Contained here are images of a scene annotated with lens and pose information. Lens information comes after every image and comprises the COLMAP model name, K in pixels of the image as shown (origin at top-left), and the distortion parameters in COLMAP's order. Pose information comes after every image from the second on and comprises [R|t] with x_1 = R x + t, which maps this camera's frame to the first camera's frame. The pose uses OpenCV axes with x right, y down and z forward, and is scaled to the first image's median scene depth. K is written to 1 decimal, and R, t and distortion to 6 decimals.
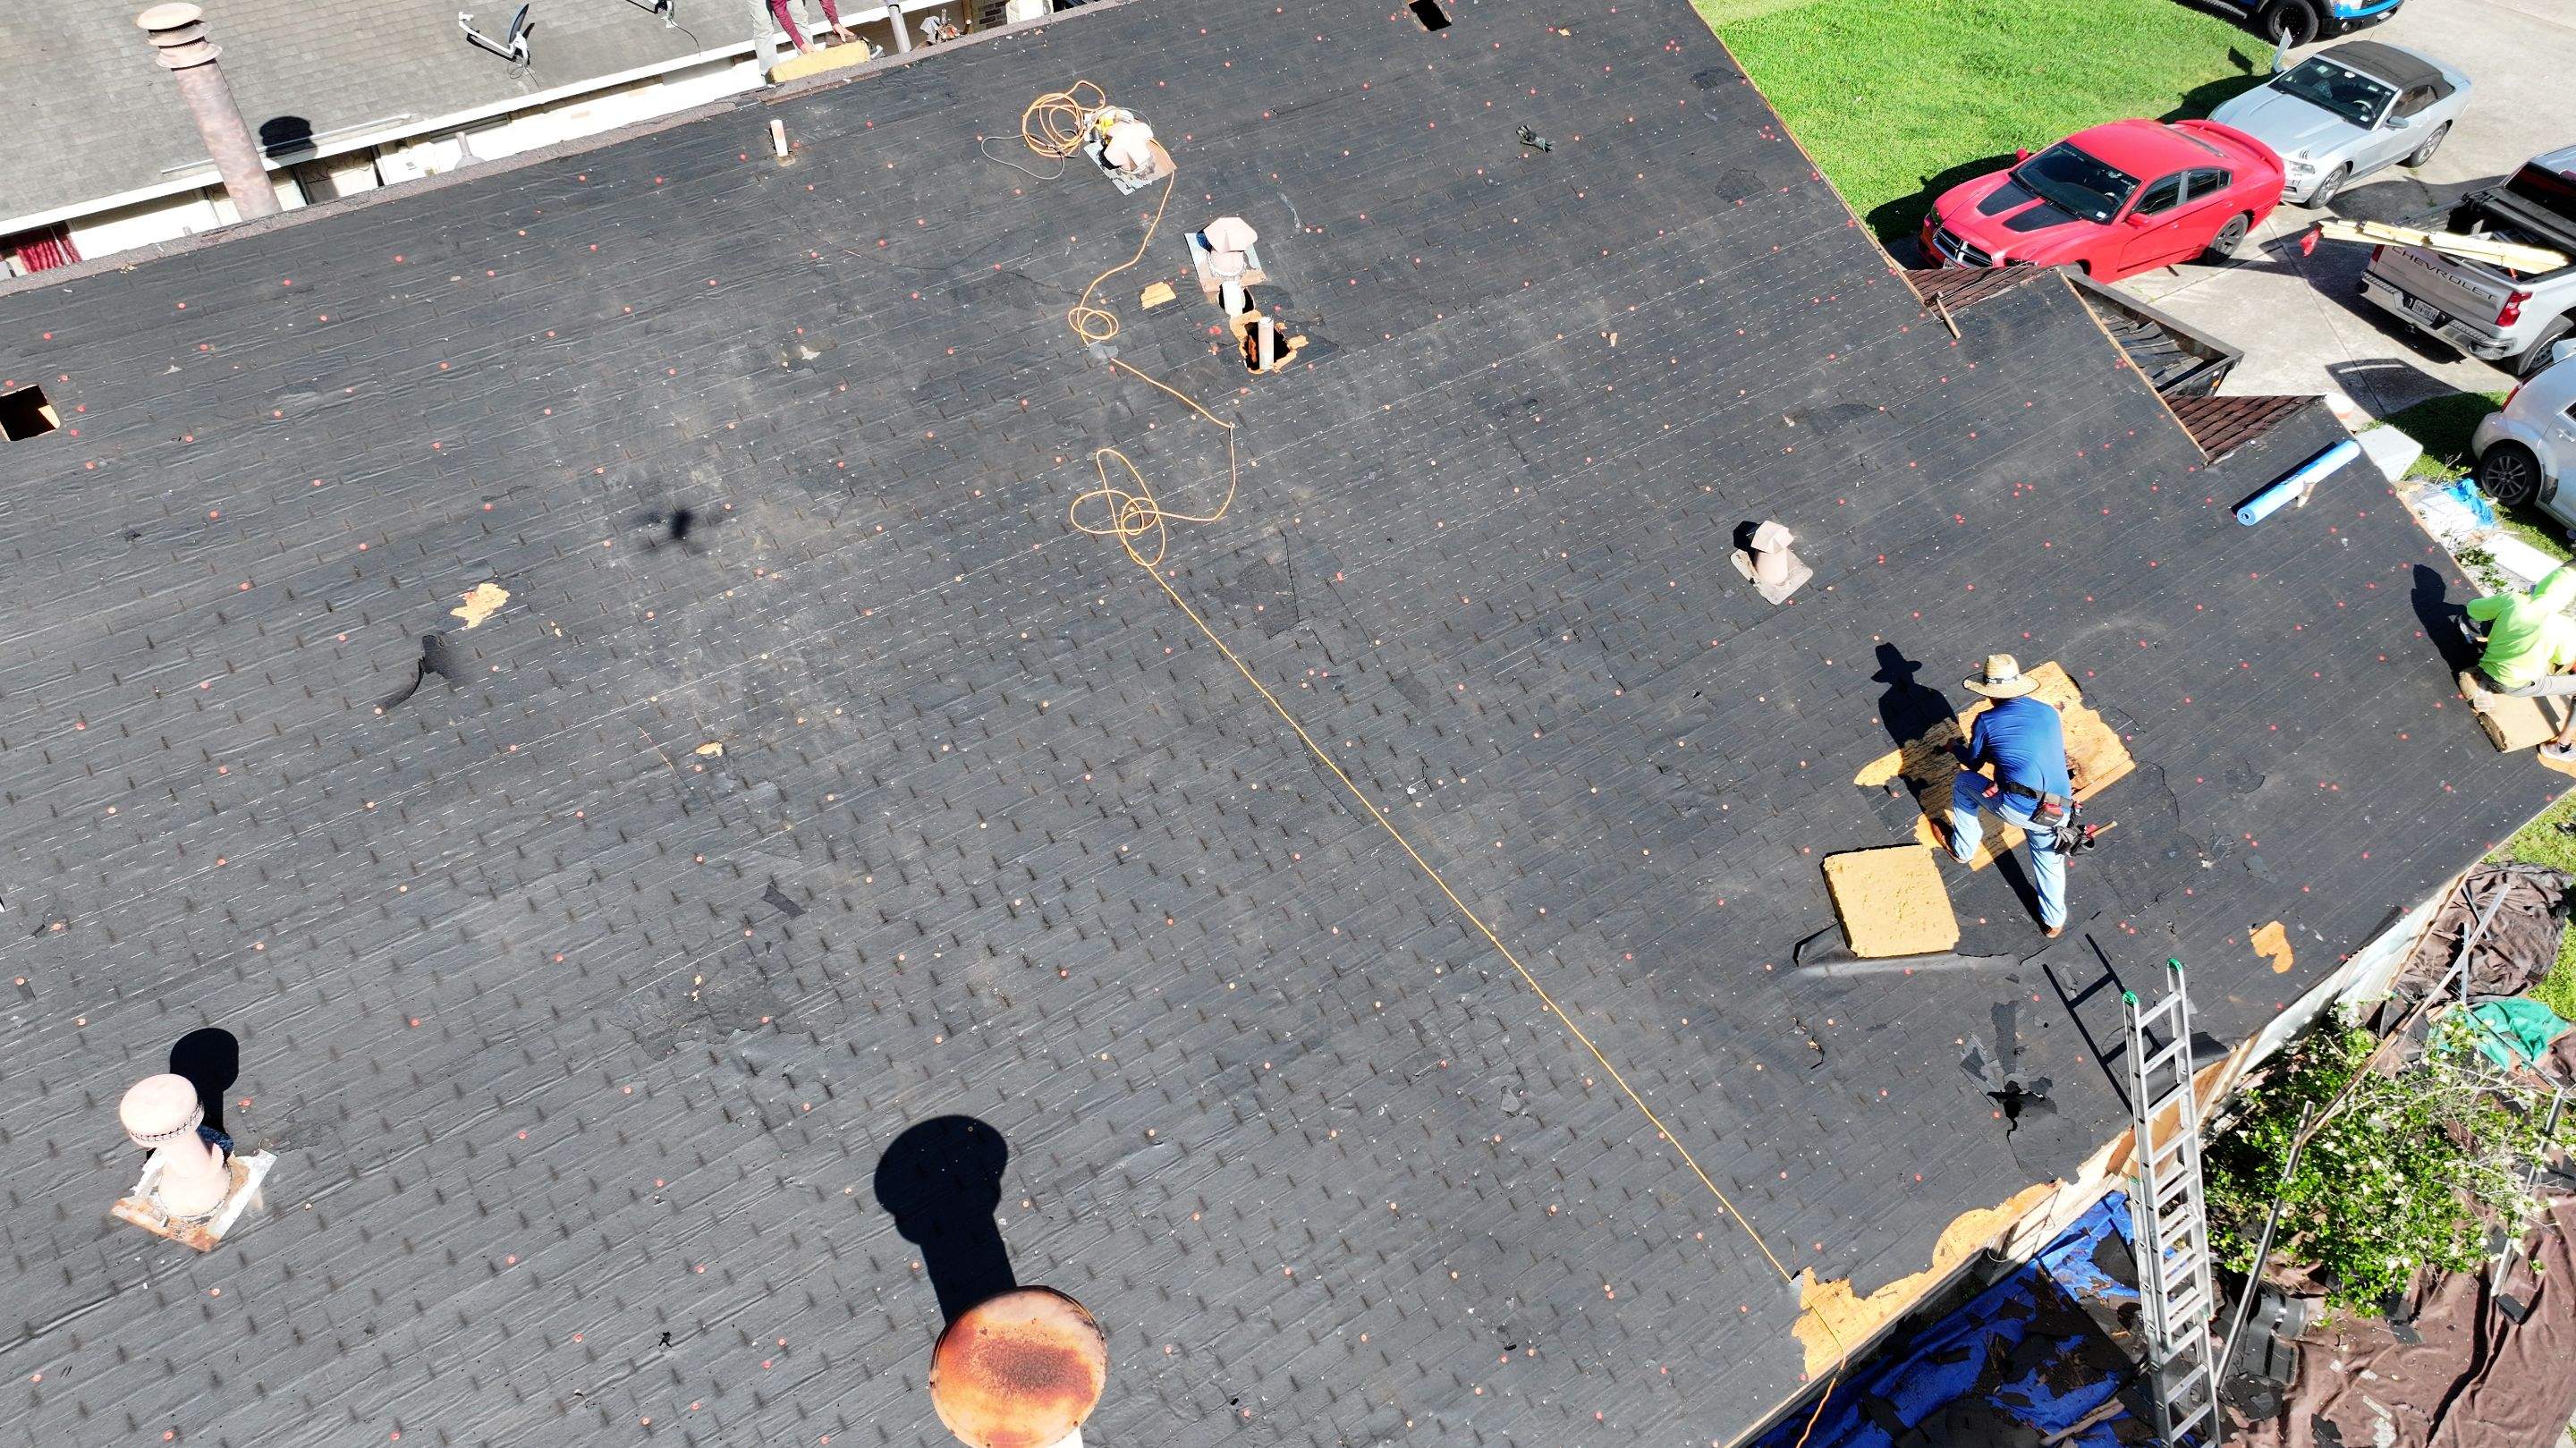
lens RADIAL K [[1827.0, 0, 1295.3], [0, 1827.0, 723.7], [0, 0, 1]] dist [0.001547, 0.021357]
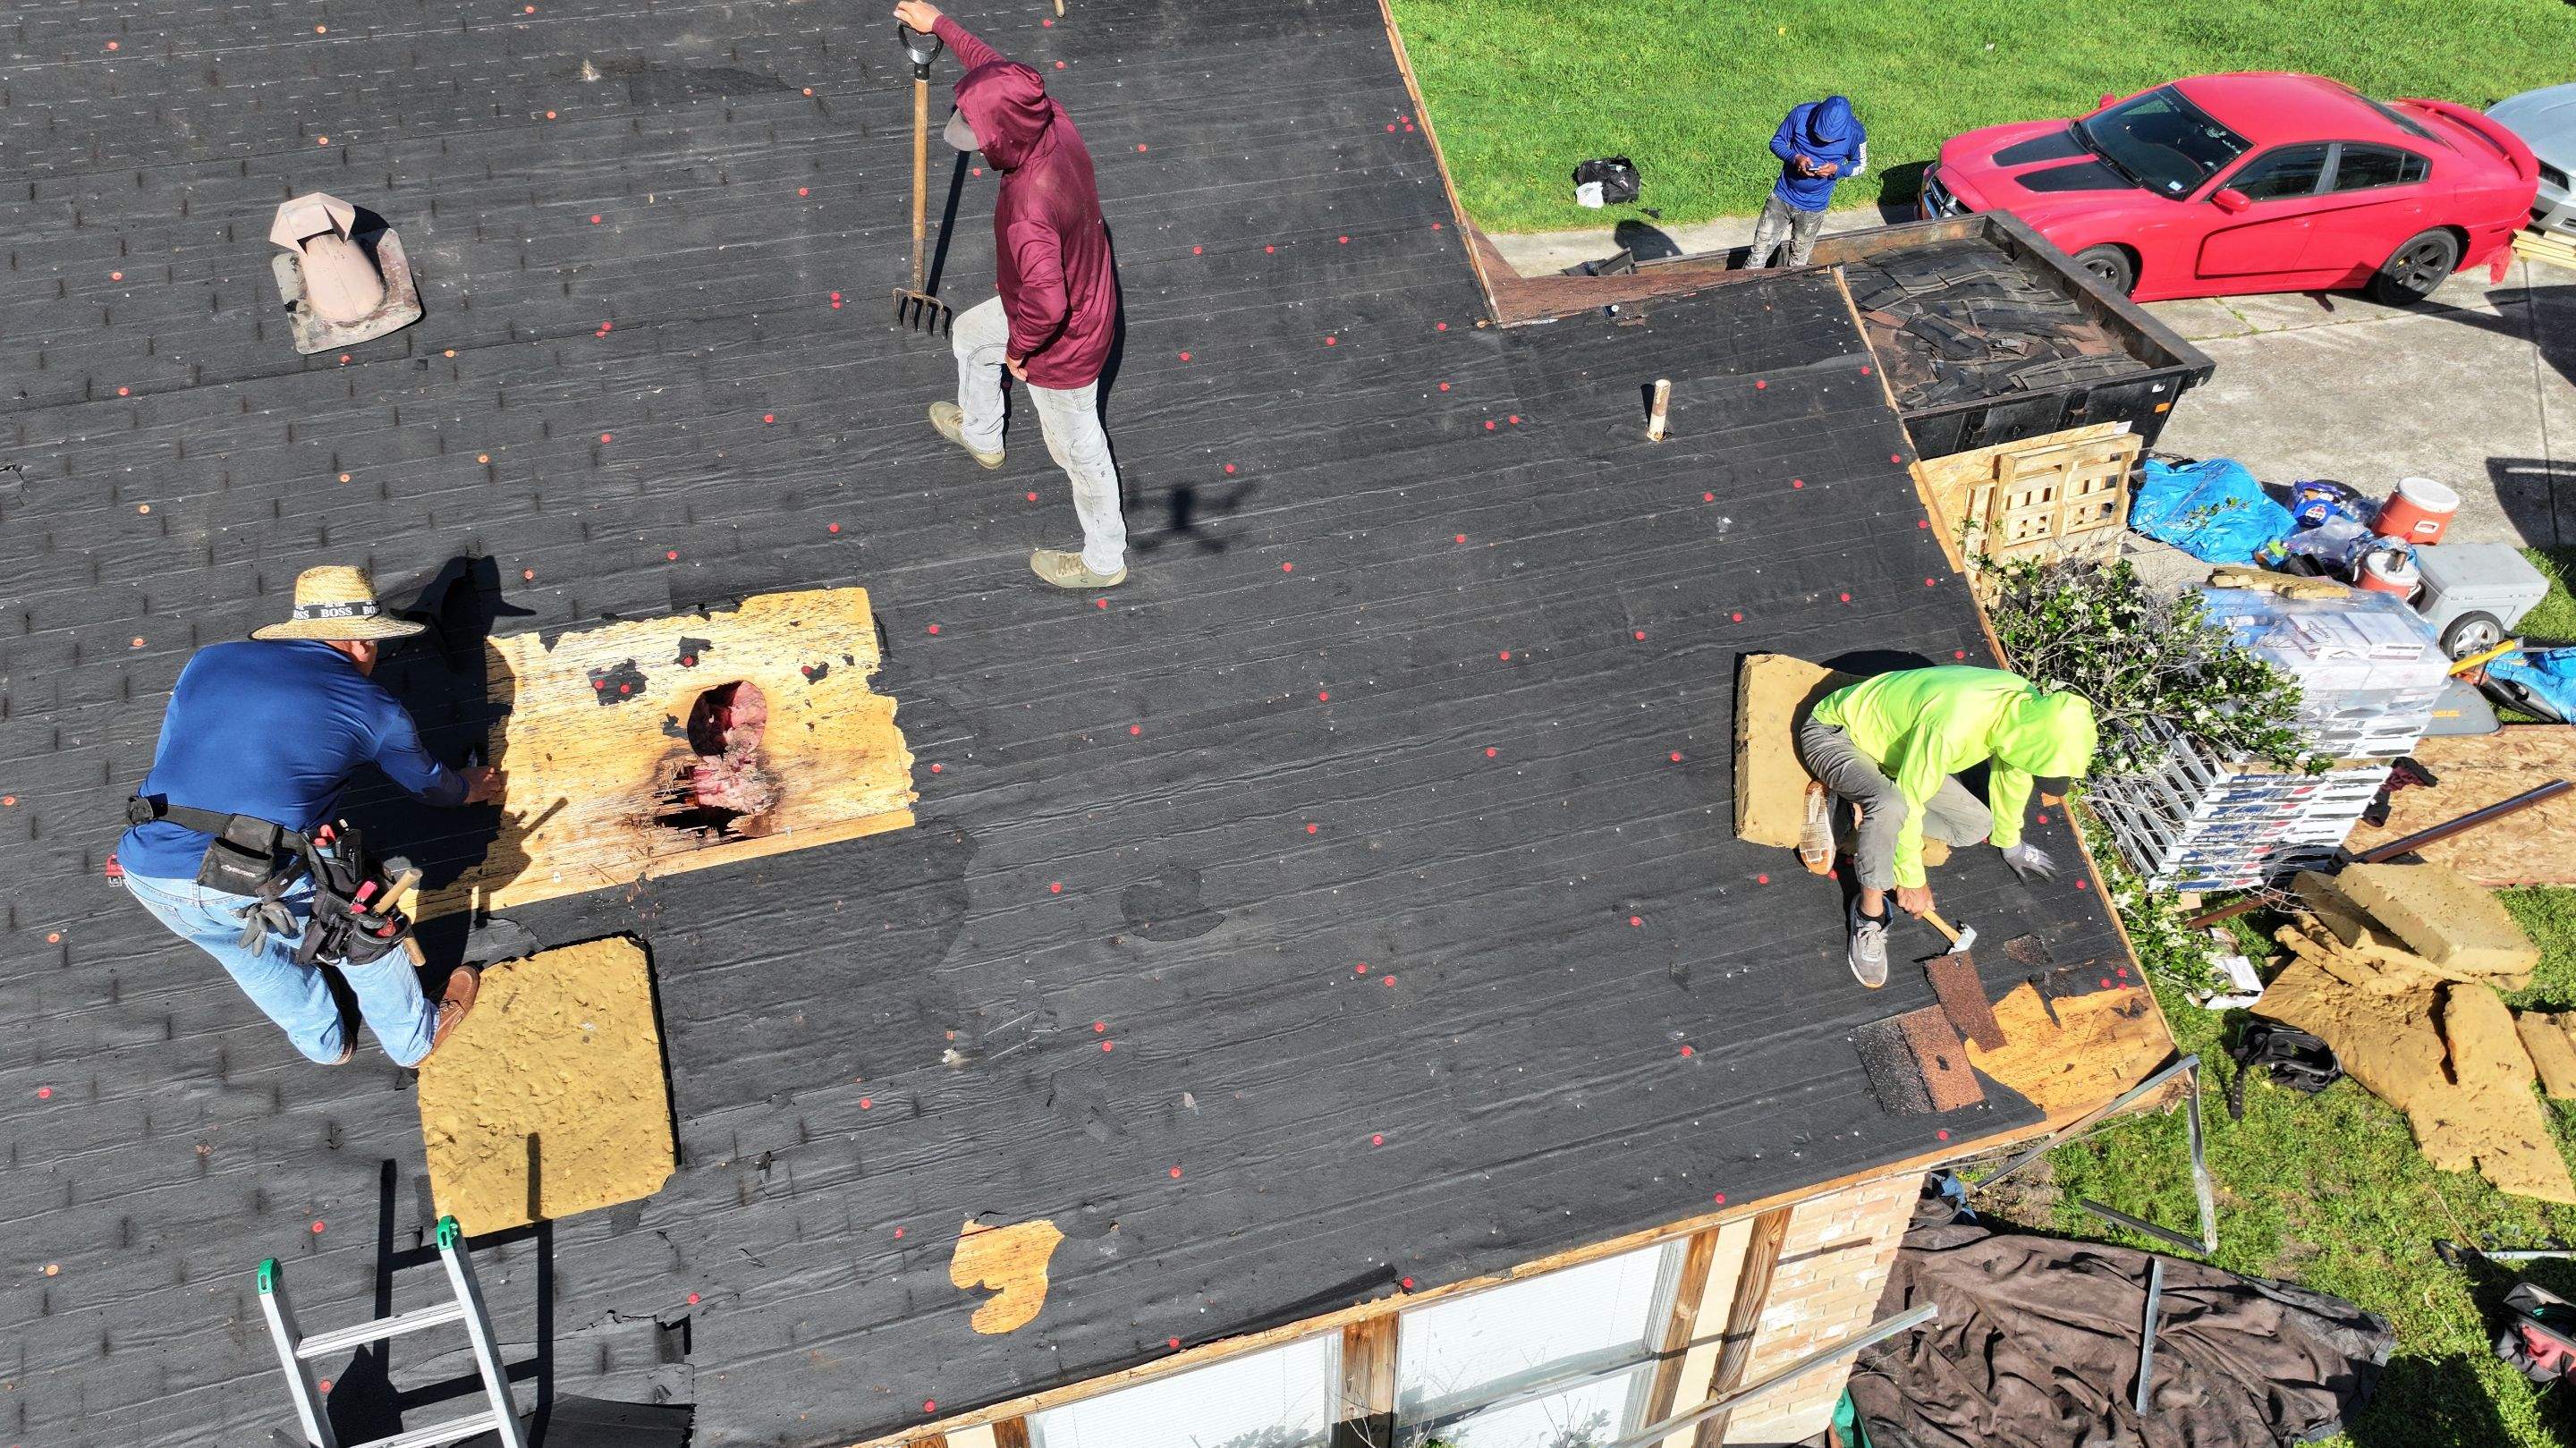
lens RADIAL K [[1827.0, 0, 1295.3], [0, 1827.0, 723.7], [0, 0, 1]] dist [0.001547, 0.021357]
pose [[0.946776, 0.205309, -0.247919, 0.342857], [-0.214947, 0.976550, -0.012148, -0.009300], [0.239611, 0.064791, 0.968705, 0.289031]]
